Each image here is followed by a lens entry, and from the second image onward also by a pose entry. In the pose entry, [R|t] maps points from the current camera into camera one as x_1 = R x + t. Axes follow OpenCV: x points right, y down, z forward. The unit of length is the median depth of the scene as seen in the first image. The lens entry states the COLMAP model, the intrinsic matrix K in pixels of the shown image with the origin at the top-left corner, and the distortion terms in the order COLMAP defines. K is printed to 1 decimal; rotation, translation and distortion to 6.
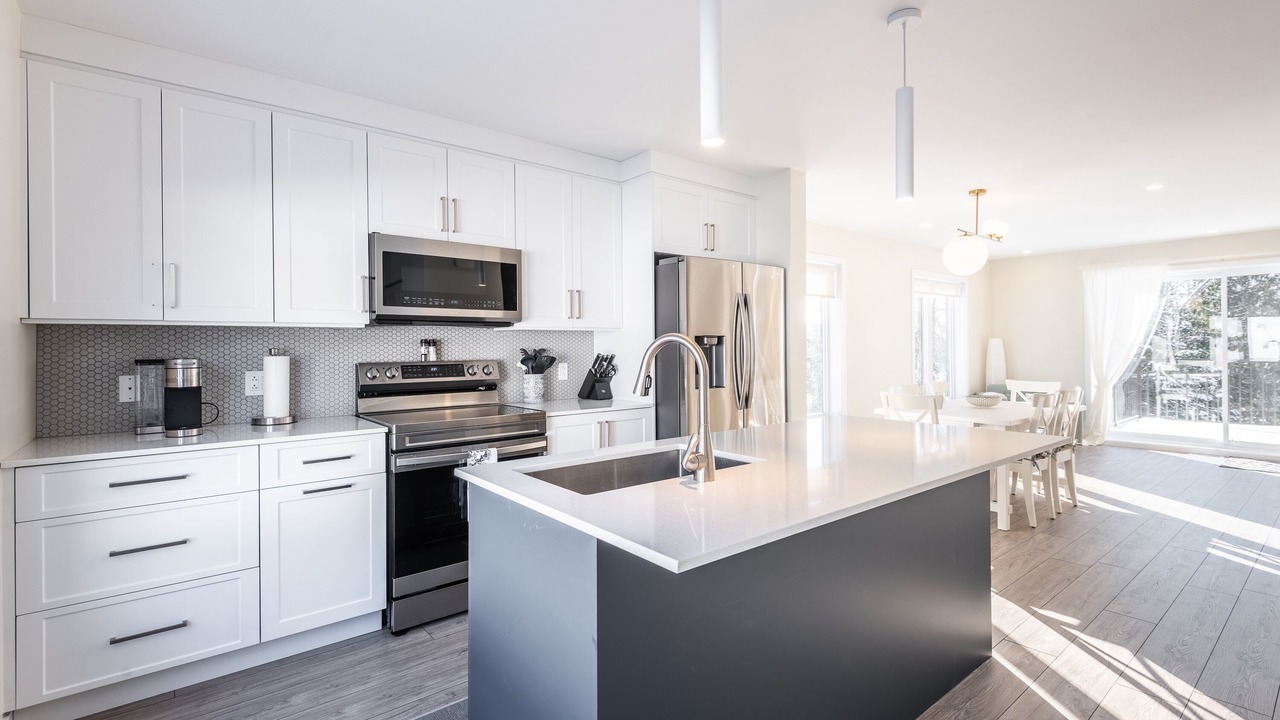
lens RADIAL K [[579.1, 0, 632.9], [0, 579.1, 356.4], [0, 0, 1]] dist [0.001119, -0.000227]
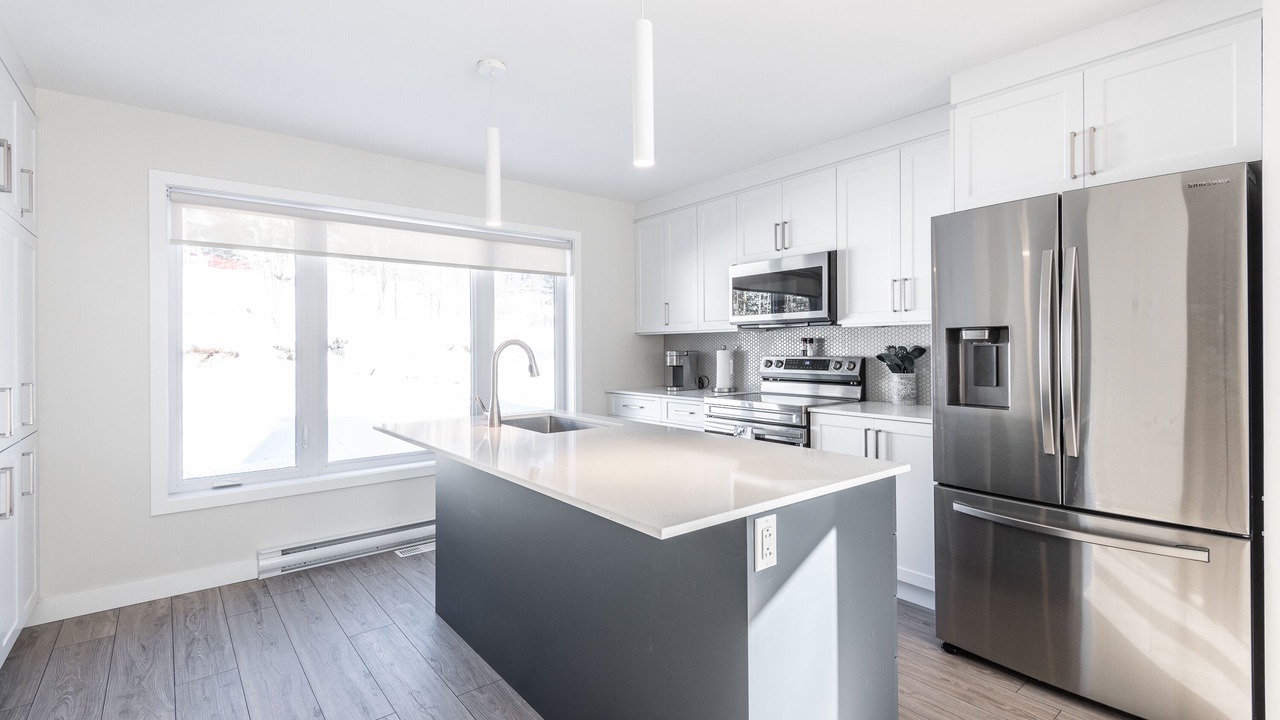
lens RADIAL K [[579.1, 0, 632.9], [0, 579.1, 356.4], [0, 0, 1]] dist [0.001119, -0.000227]
pose [[0.006449, 0.021315, -0.999752, 0.842650], [0.000625, 0.999773, 0.021319, -0.016387], [0.999979, -0.000762, 0.006434, 0.629838]]
